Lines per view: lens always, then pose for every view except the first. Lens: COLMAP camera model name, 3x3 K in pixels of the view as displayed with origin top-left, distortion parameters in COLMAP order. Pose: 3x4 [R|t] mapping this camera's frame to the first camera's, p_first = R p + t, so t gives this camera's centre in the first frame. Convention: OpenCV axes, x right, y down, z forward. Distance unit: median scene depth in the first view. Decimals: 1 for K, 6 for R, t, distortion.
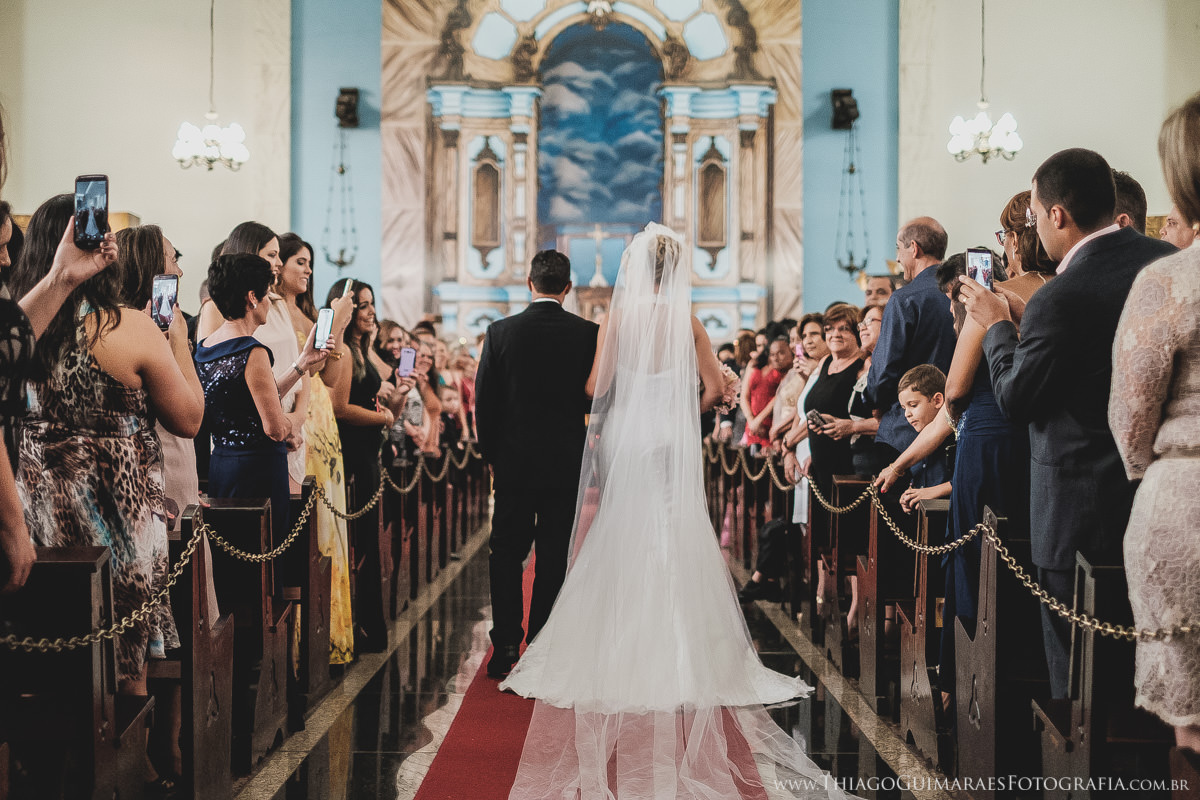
lens RADIAL K [[1840.1, 0, 600.3], [0, 1840.1, 399.7], [0, 0, 1]] dist [0.014471, 0.000000]
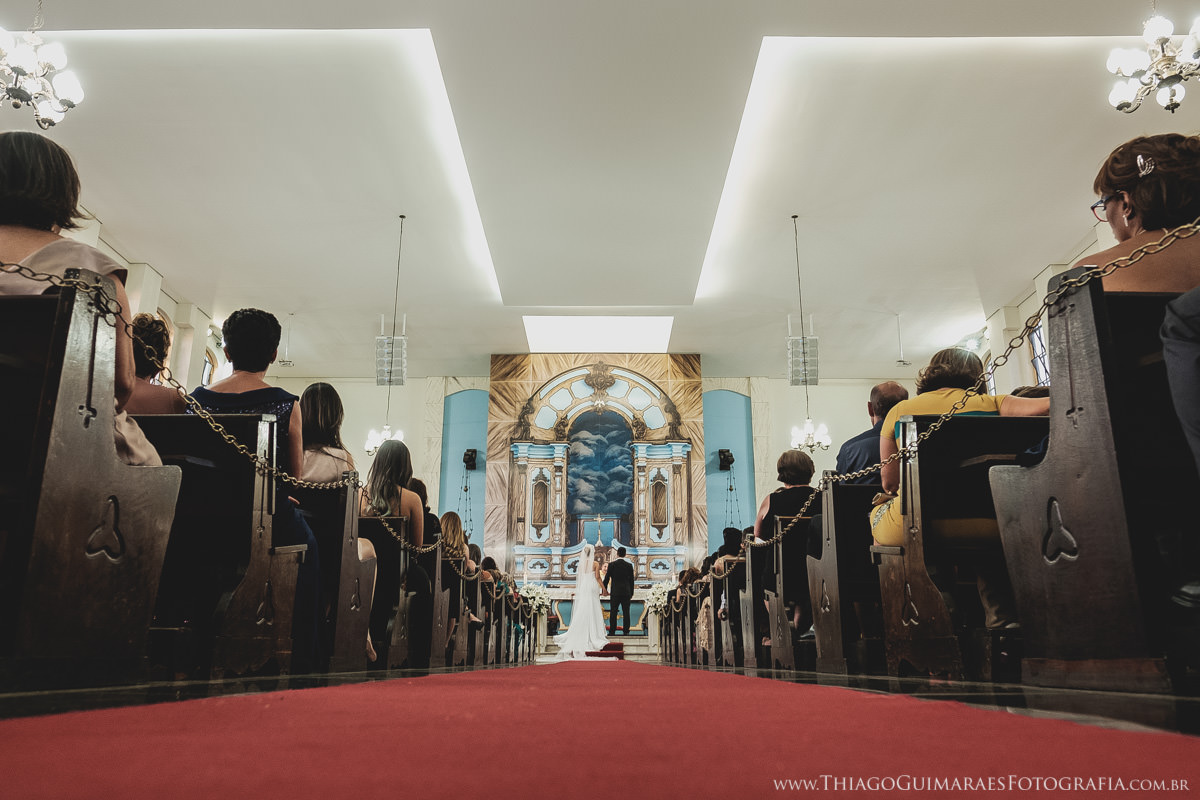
lens RADIAL K [[870.7, 0, 599.7], [0, 870.7, 403.1], [0, 0, 1]] dist [-0.002525, 0.000090]
pose [[0.999994, -0.002503, -0.002206, 0.001632], [0.001812, 0.962555, -0.271079, 0.037809], [0.002802, 0.271074, 0.962554, 0.107592]]
